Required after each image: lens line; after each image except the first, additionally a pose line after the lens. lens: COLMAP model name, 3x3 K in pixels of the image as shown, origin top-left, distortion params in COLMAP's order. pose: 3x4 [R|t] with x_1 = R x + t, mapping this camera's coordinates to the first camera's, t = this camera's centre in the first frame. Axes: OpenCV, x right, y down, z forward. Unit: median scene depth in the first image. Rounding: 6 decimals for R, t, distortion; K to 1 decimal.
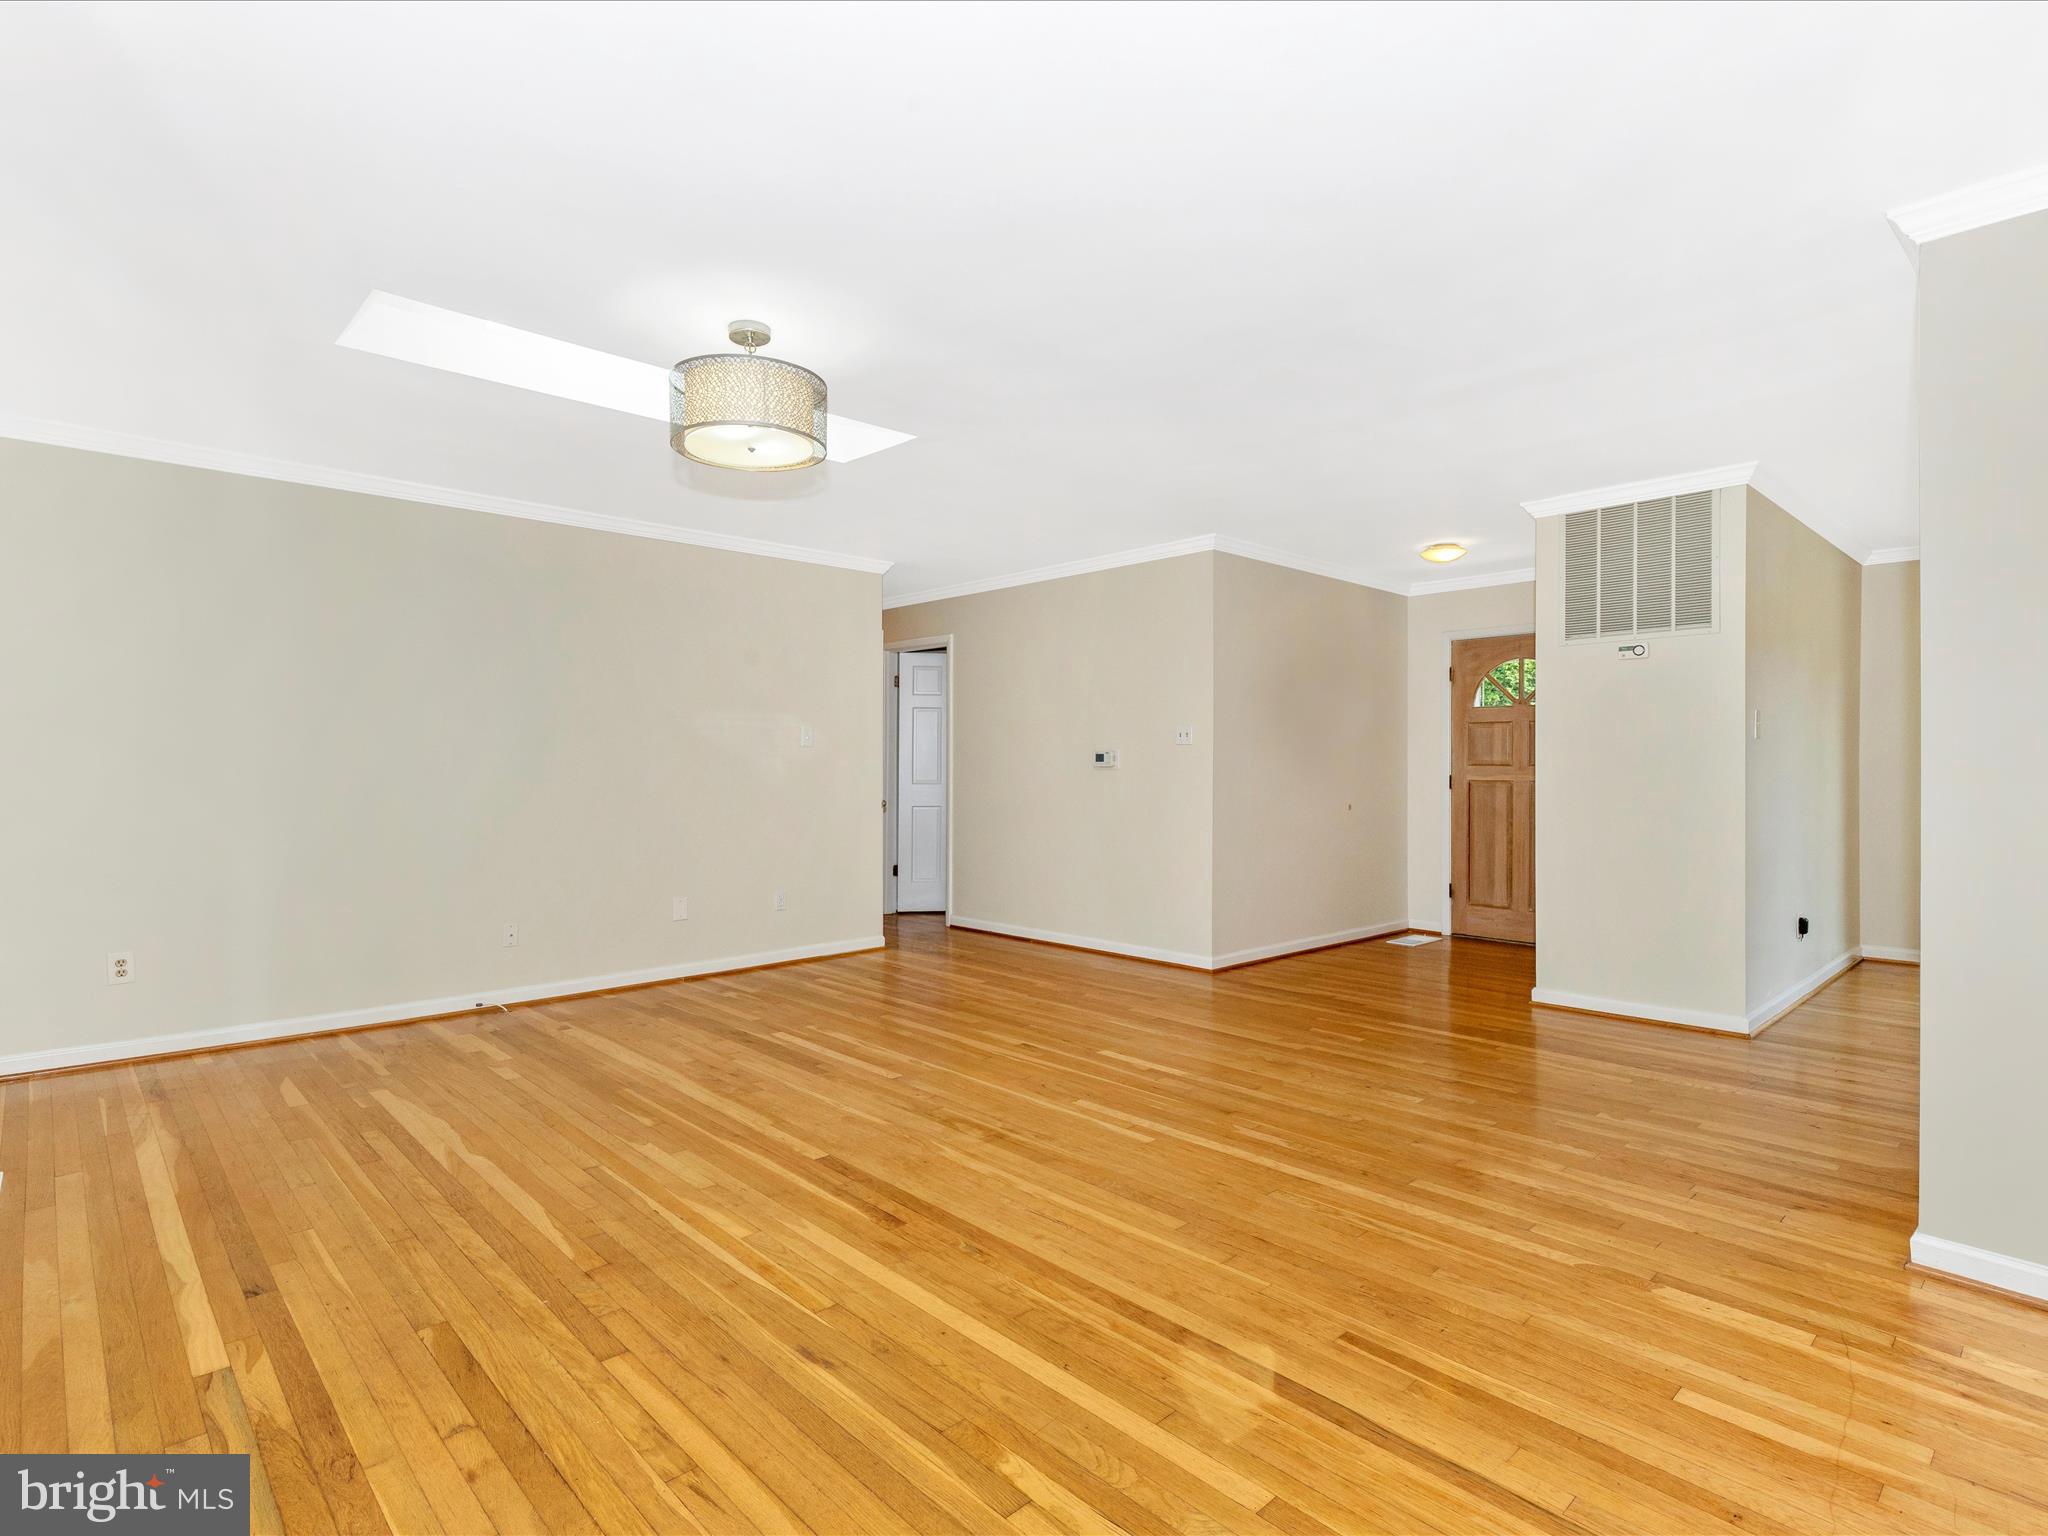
lens RADIAL K [[1028.1, 0, 1040.0], [0, 1028.1, 761.5], [0, 0, 1]] dist [0.003144, -0.001114]
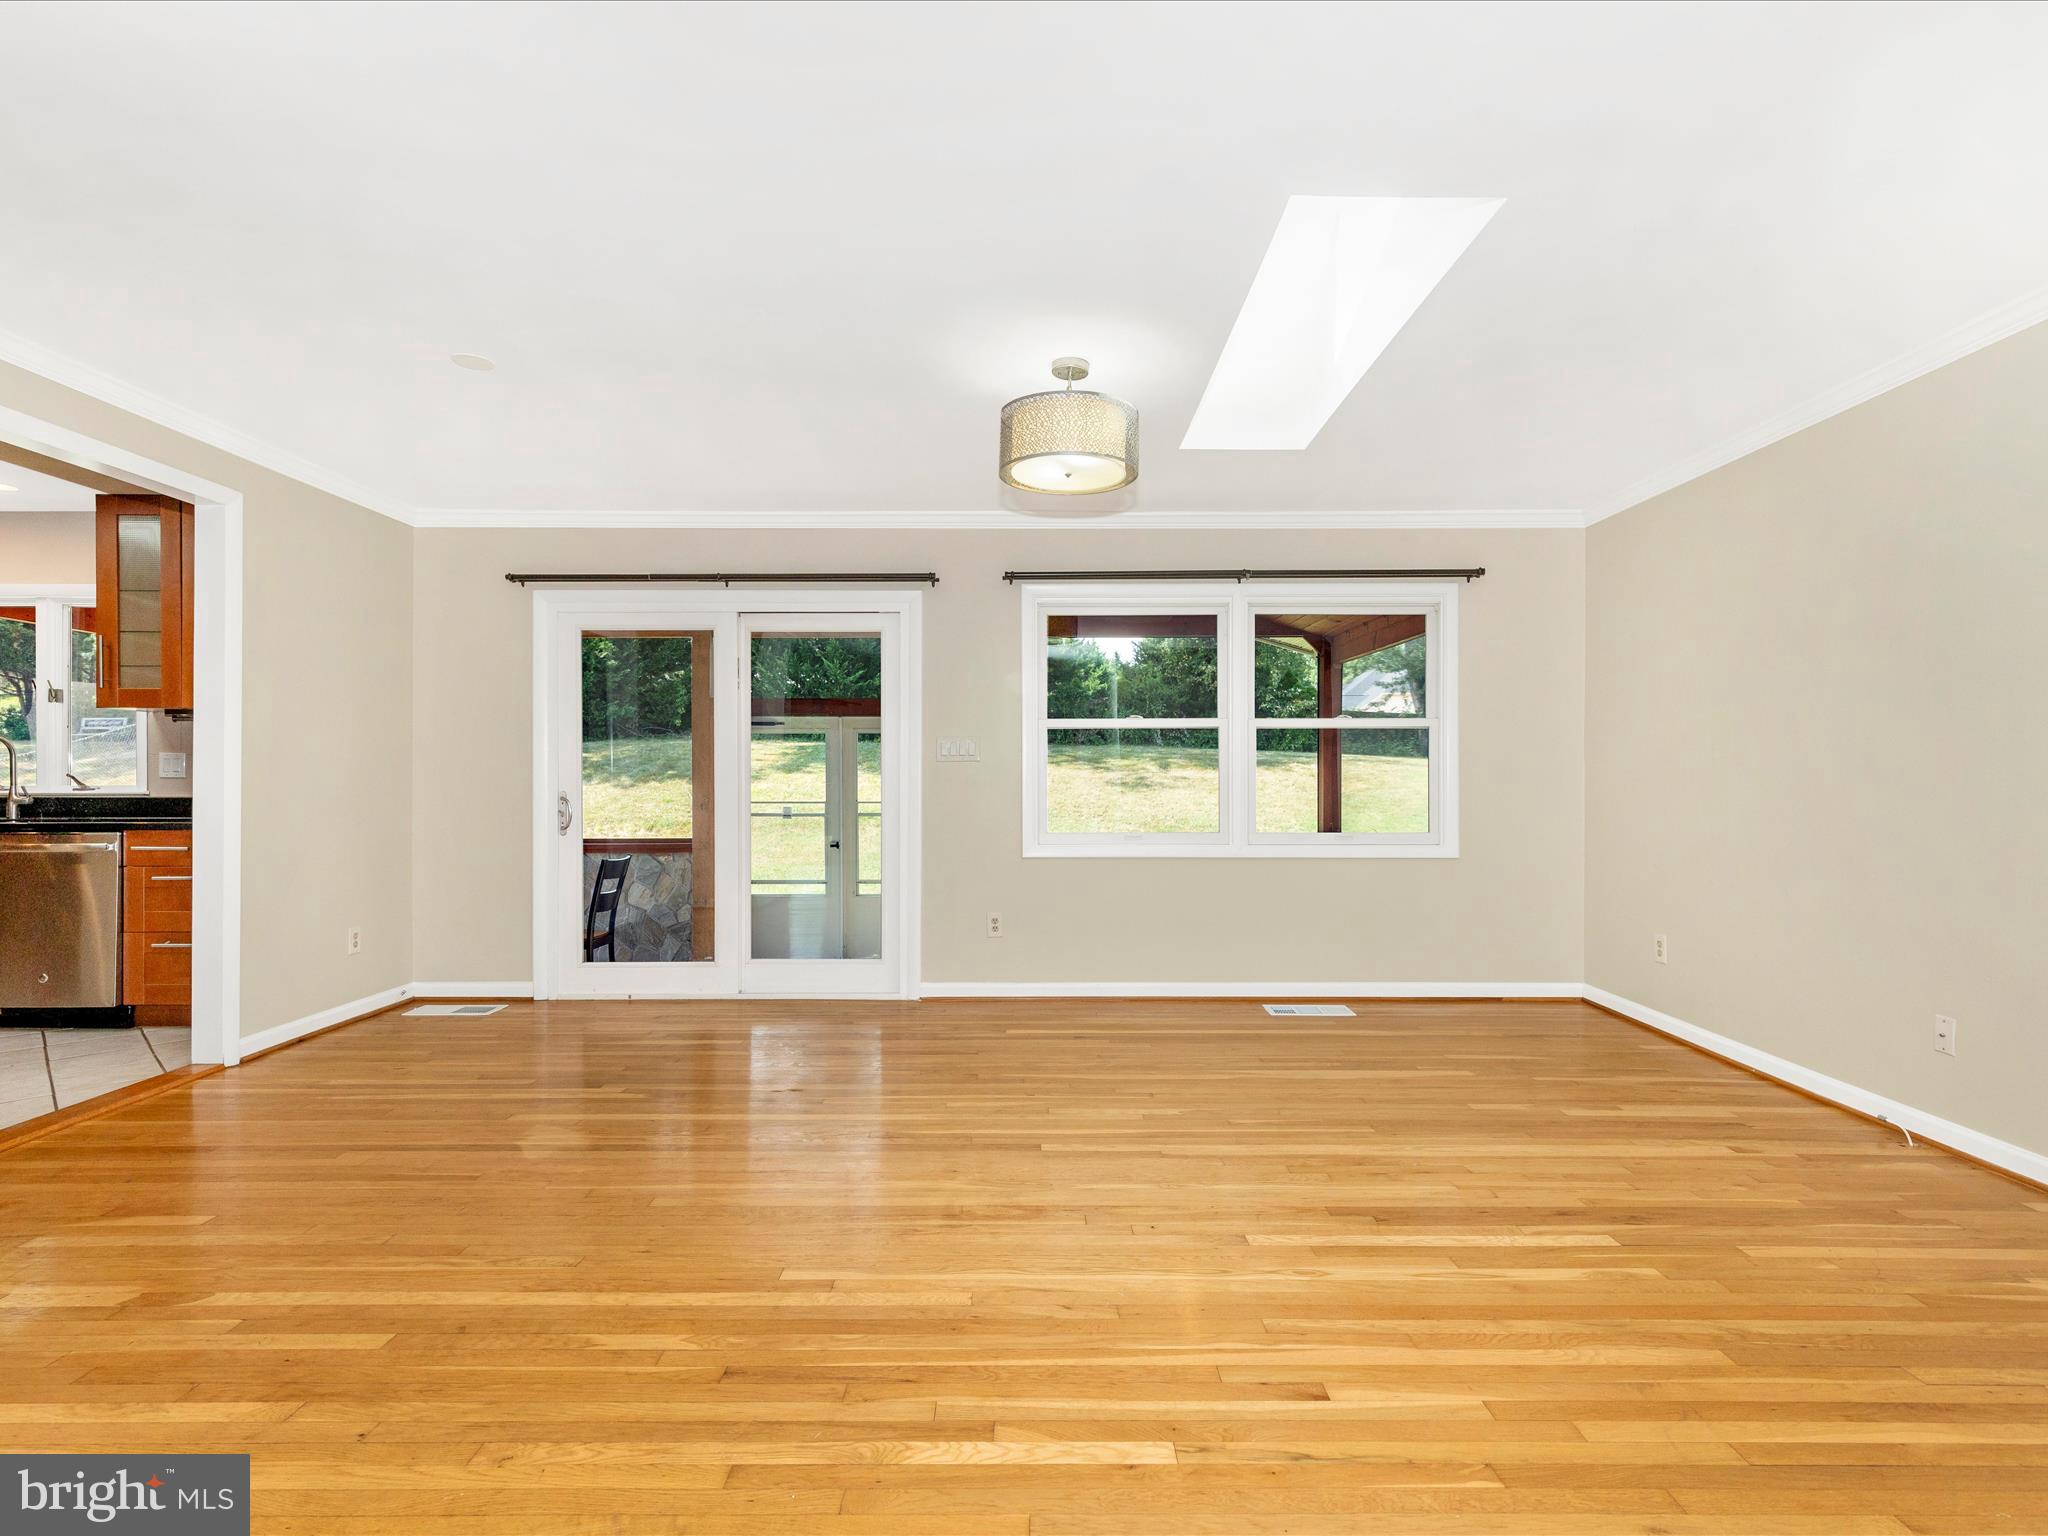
lens RADIAL K [[1057.1, 0, 1029.7], [0, 1057.1, 775.7], [0, 0, 1]] dist [0.007115, -0.000975]
pose [[-0.693870, 0.000195, -0.720100, 0.405988], [0.004635, 0.999980, -0.004195, 0.016001], [0.720085, -0.006248, -0.693857, 1.273676]]
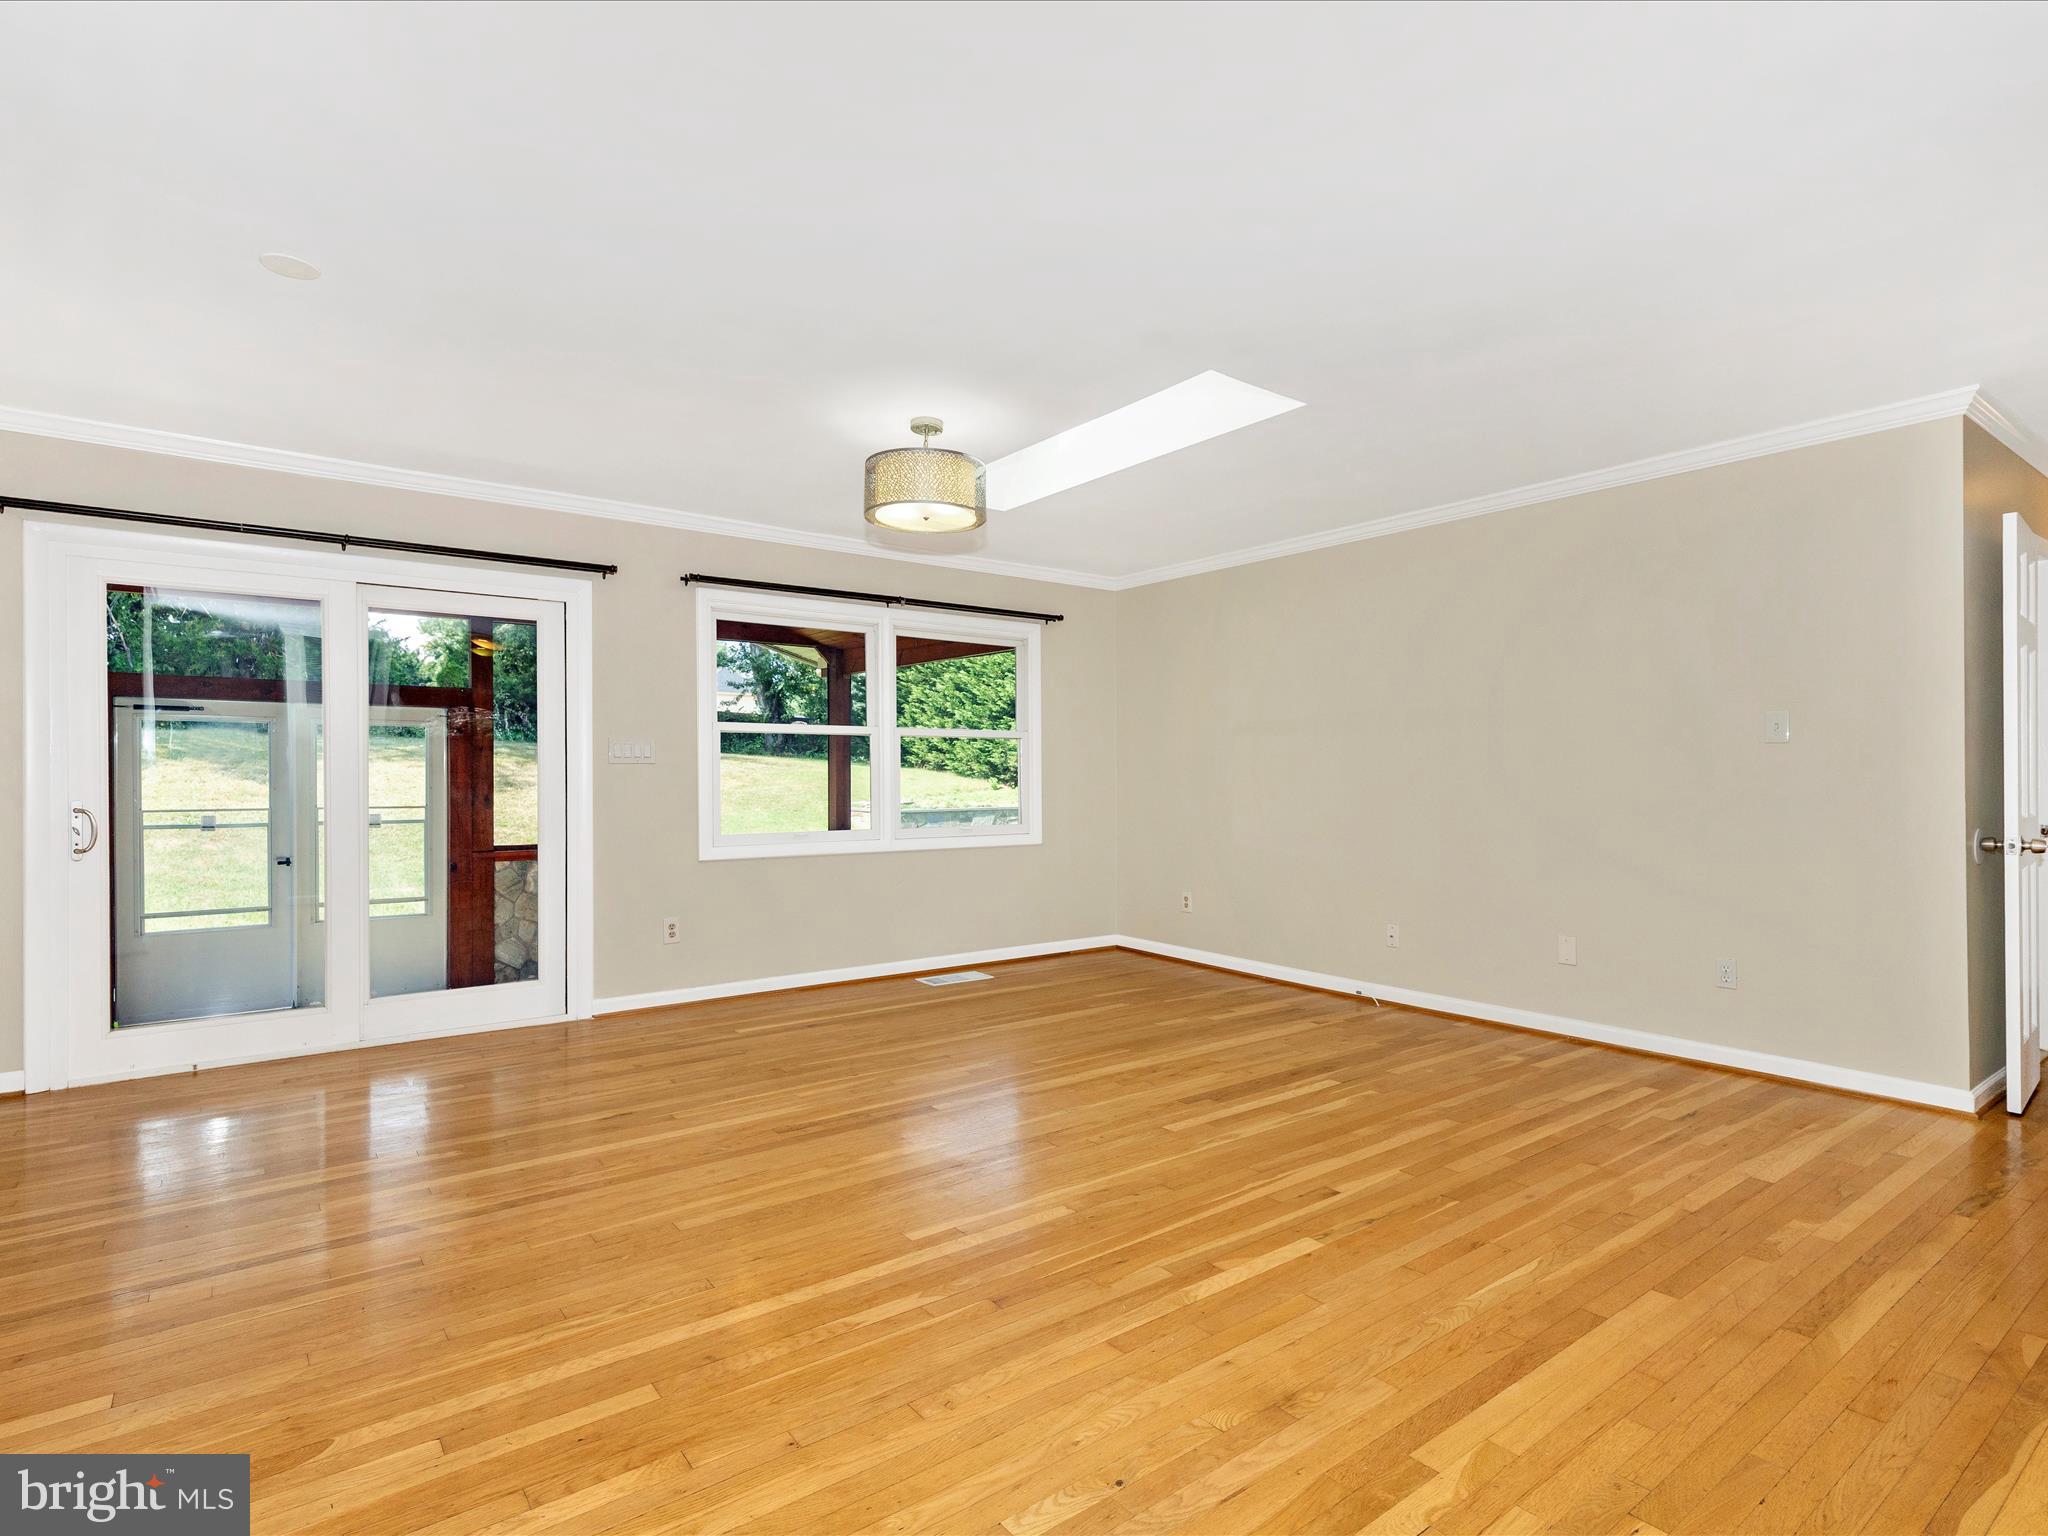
lens RADIAL K [[1053.3, 0, 1028.2], [0, 1053.3, 760.9], [0, 0, 1]] dist [0.011312, -0.001974]
pose [[-0.113929, -0.011154, -0.993426, 0.712266], [0.003606, 0.999926, -0.011641, 0.005348], [0.993482, -0.004908, -0.113881, 0.919870]]
